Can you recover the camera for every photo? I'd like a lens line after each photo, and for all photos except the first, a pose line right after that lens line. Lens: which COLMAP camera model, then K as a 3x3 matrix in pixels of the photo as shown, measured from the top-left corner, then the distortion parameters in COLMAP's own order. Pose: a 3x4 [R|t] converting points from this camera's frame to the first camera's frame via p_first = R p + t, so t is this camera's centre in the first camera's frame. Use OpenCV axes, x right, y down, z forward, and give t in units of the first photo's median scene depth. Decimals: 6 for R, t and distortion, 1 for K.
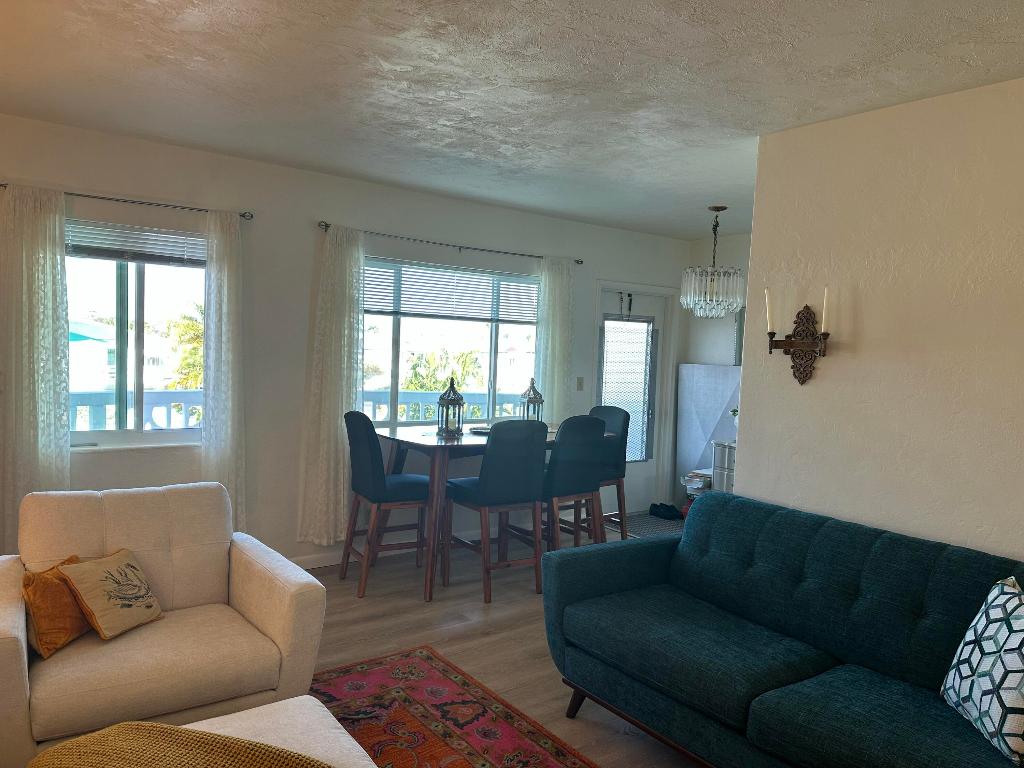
lens RADIAL K [[720.5, 0, 512.0], [0, 720.5, 384.0], [0, 0, 1]] dist [0.102606, -0.132113]
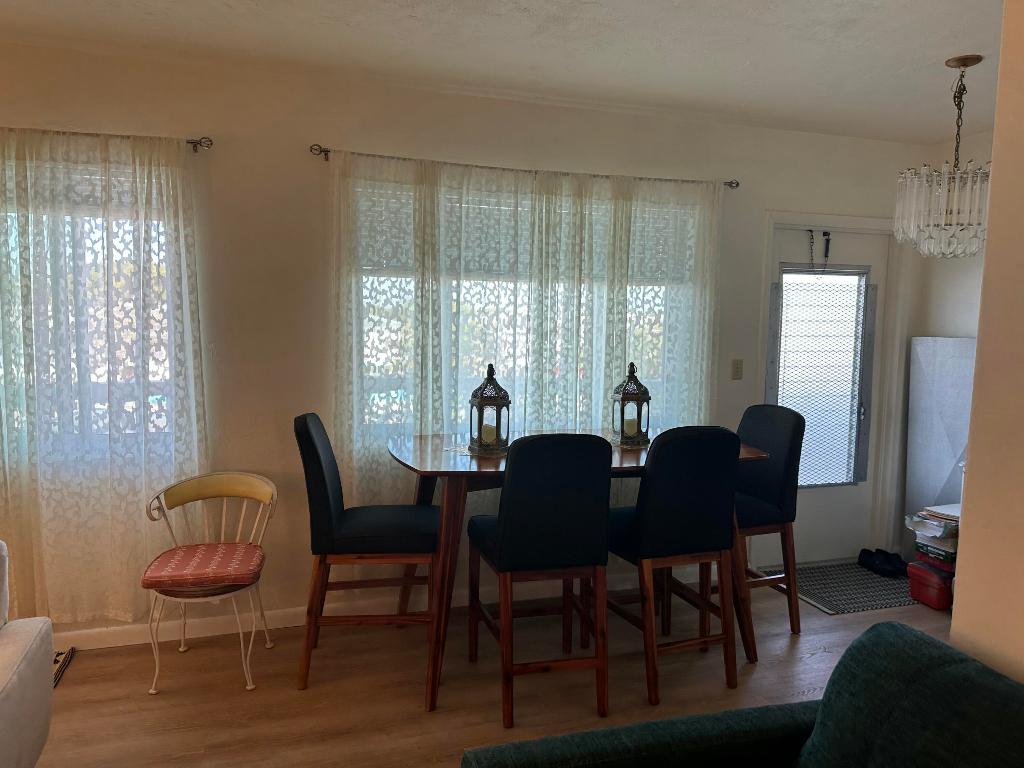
lens RADIAL K [[723.3, 0, 512.0], [0, 723.3, 384.0], [0, 0, 1]] dist [-0.002247, -0.003418]
pose [[0.943555, 0.004122, -0.331190, 0.117582], [0.005450, 0.999594, 0.027969, -0.006445], [0.331171, -0.028195, 0.943149, 0.297041]]
